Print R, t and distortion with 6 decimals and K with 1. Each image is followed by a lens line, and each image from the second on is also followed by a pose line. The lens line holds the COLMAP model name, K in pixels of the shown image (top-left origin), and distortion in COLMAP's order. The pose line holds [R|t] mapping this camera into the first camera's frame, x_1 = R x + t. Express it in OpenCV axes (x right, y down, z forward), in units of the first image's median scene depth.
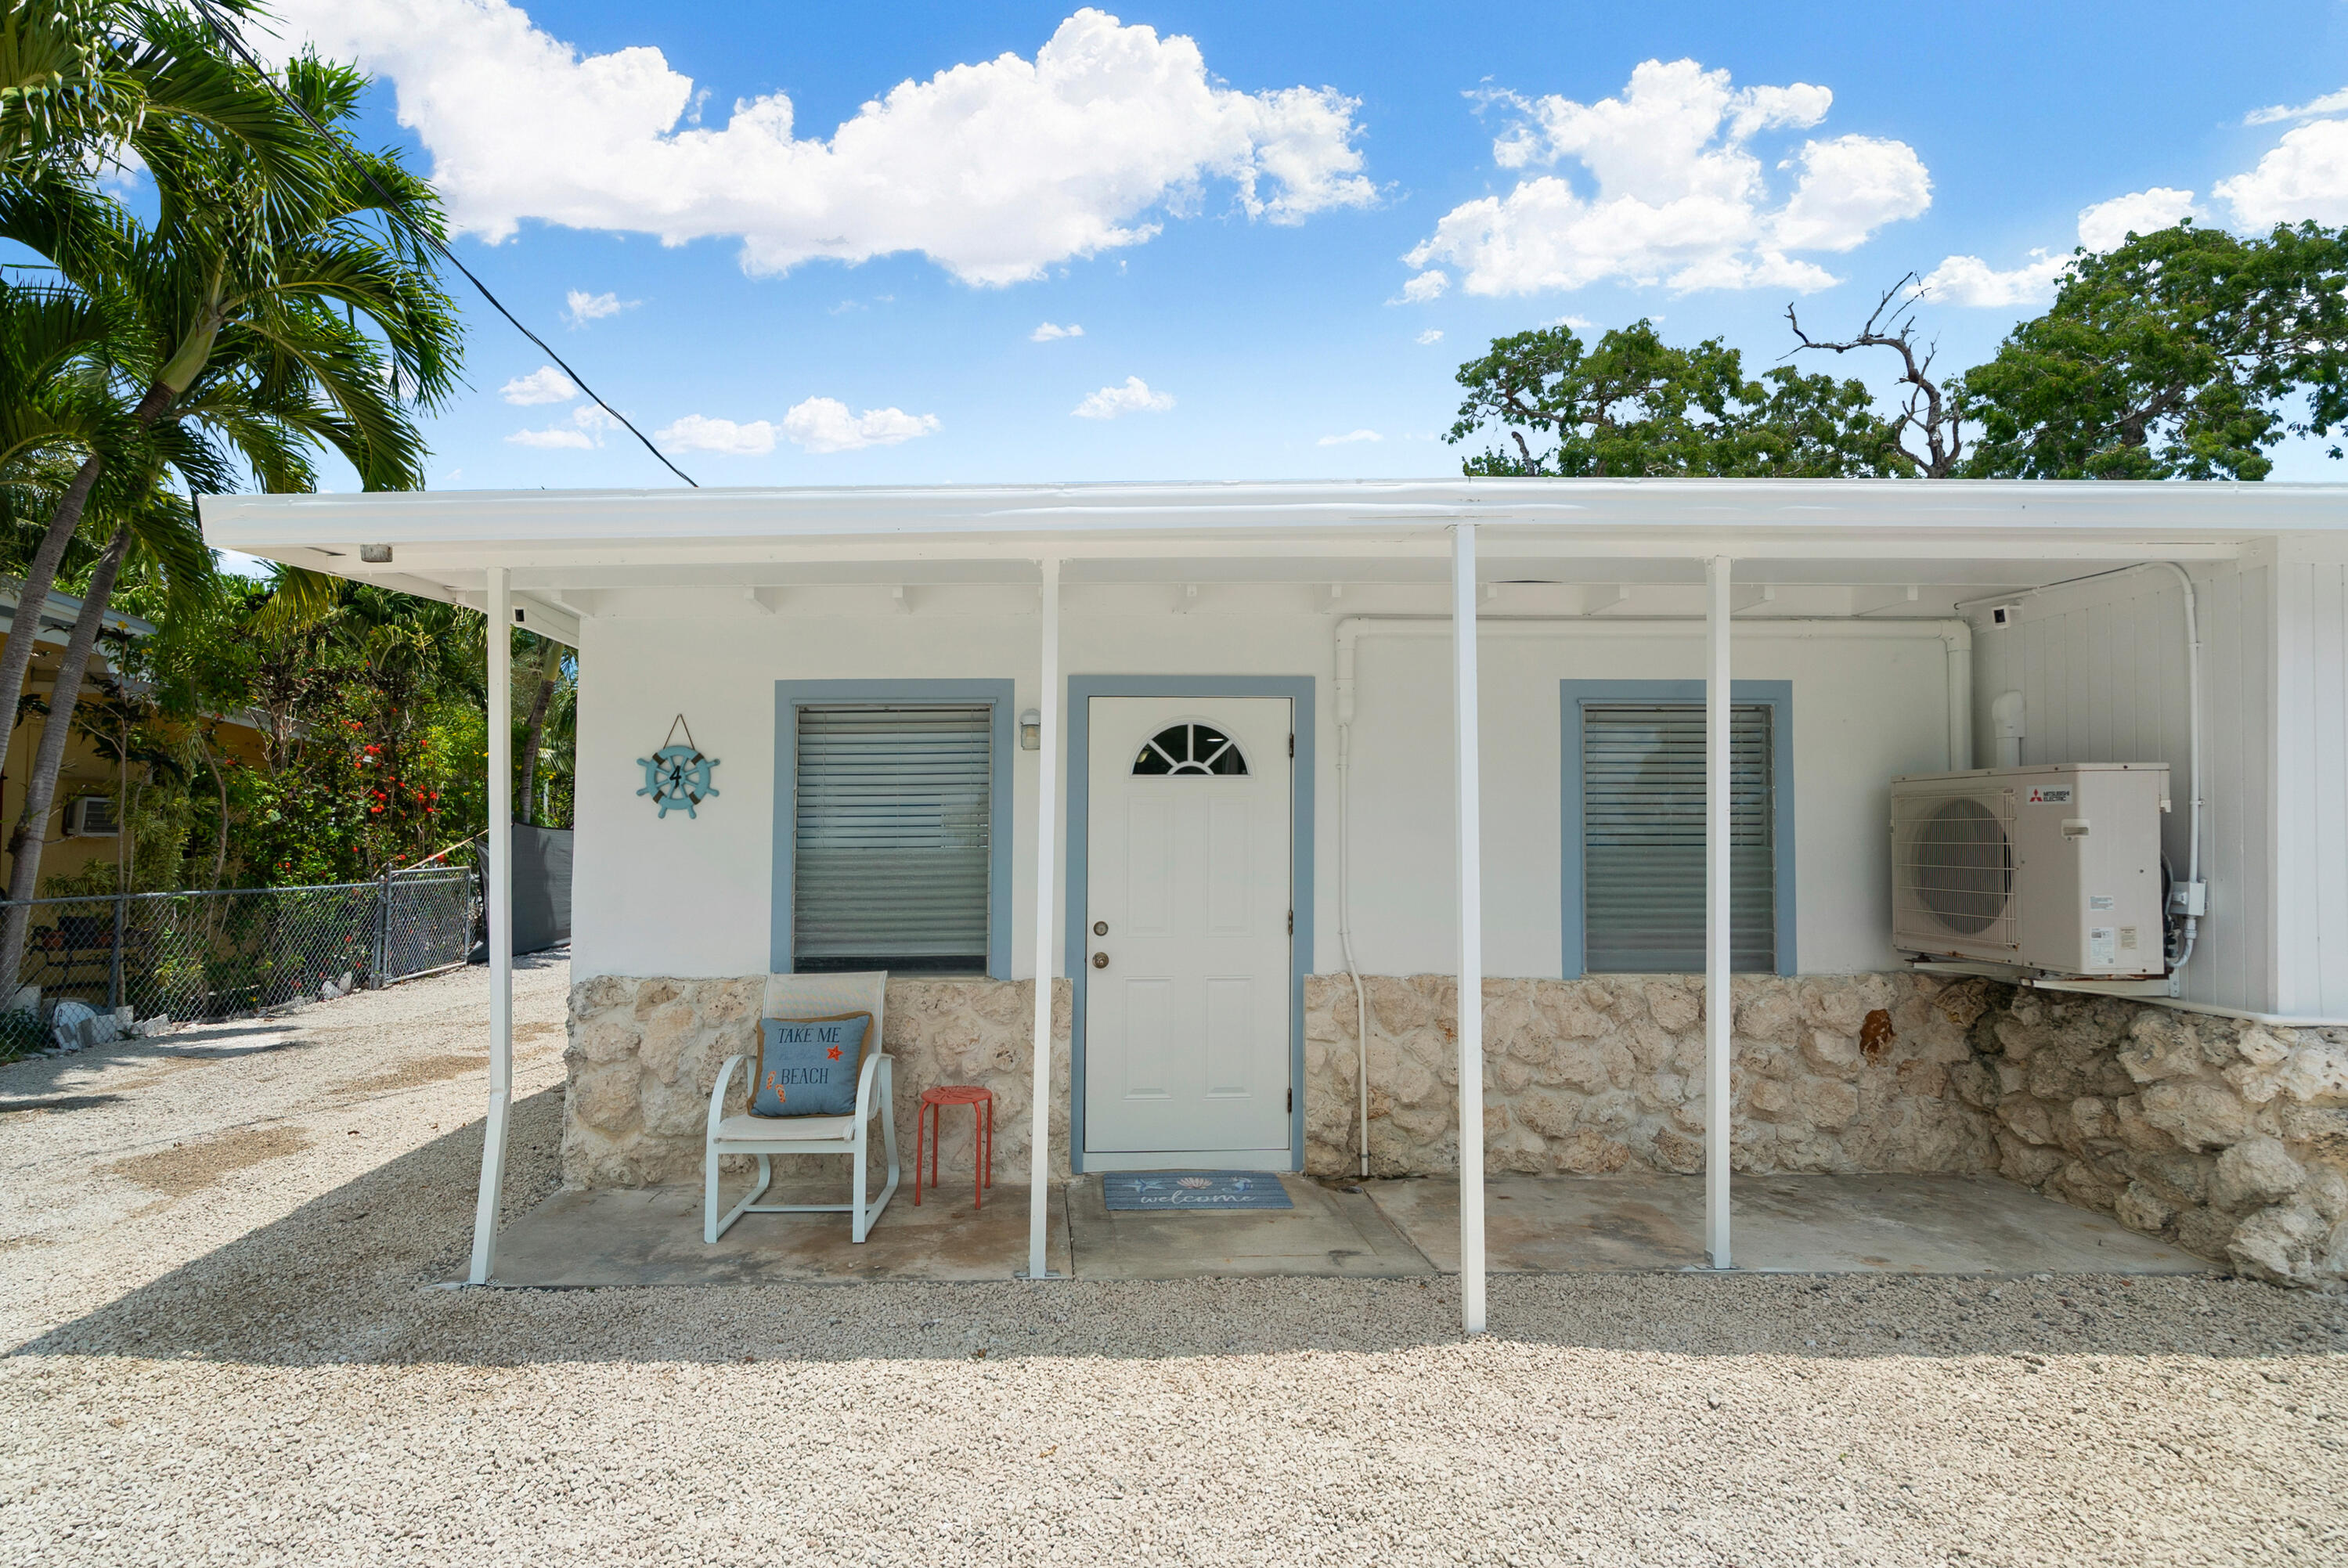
lens RADIAL K [[1108.2, 0, 1112.9], [0, 1108.2, 810.3], [0, 0, 1]] dist [0.003238, 0.001520]
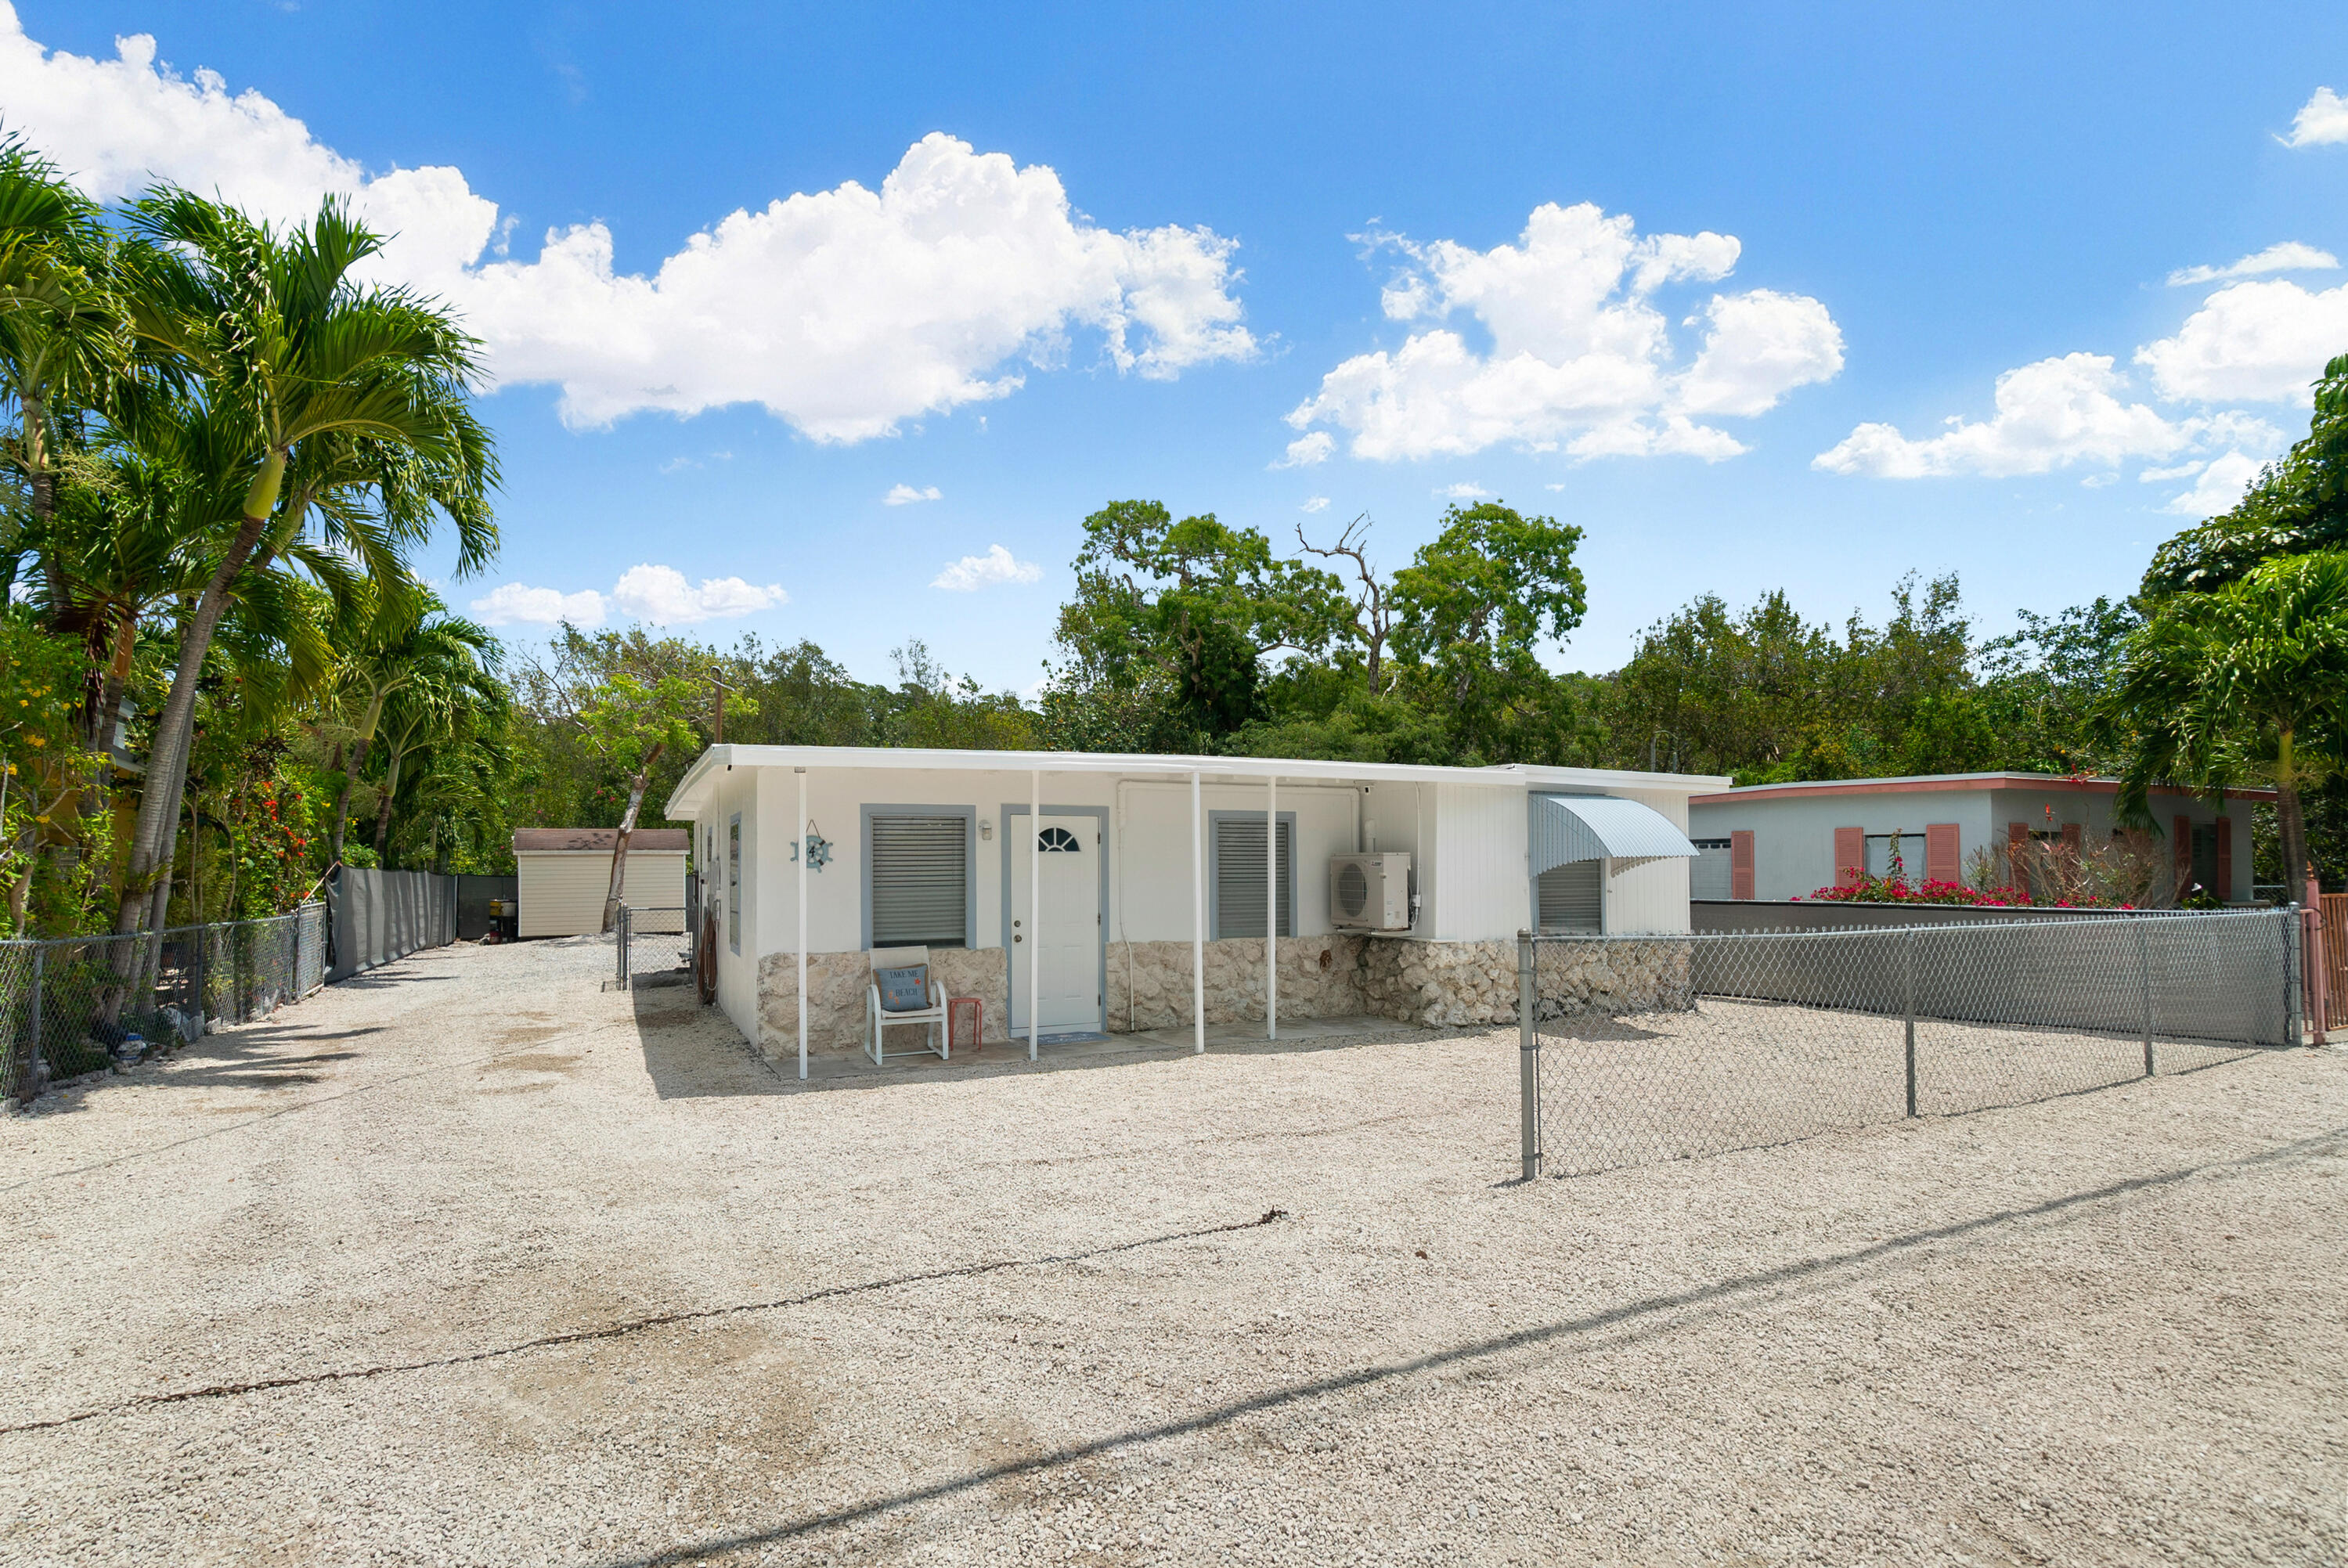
lens RADIAL K [[1076.1, 0, 1158.9], [0, 1076.1, 775.6], [0, 0, 1]] dist [-0.001834, 0.000948]
pose [[0.914407, 0.032249, 0.403509, -0.595265], [-0.007730, 0.998031, -0.062247, -0.050408], [-0.404722, 0.053800, 0.912856, -1.000278]]
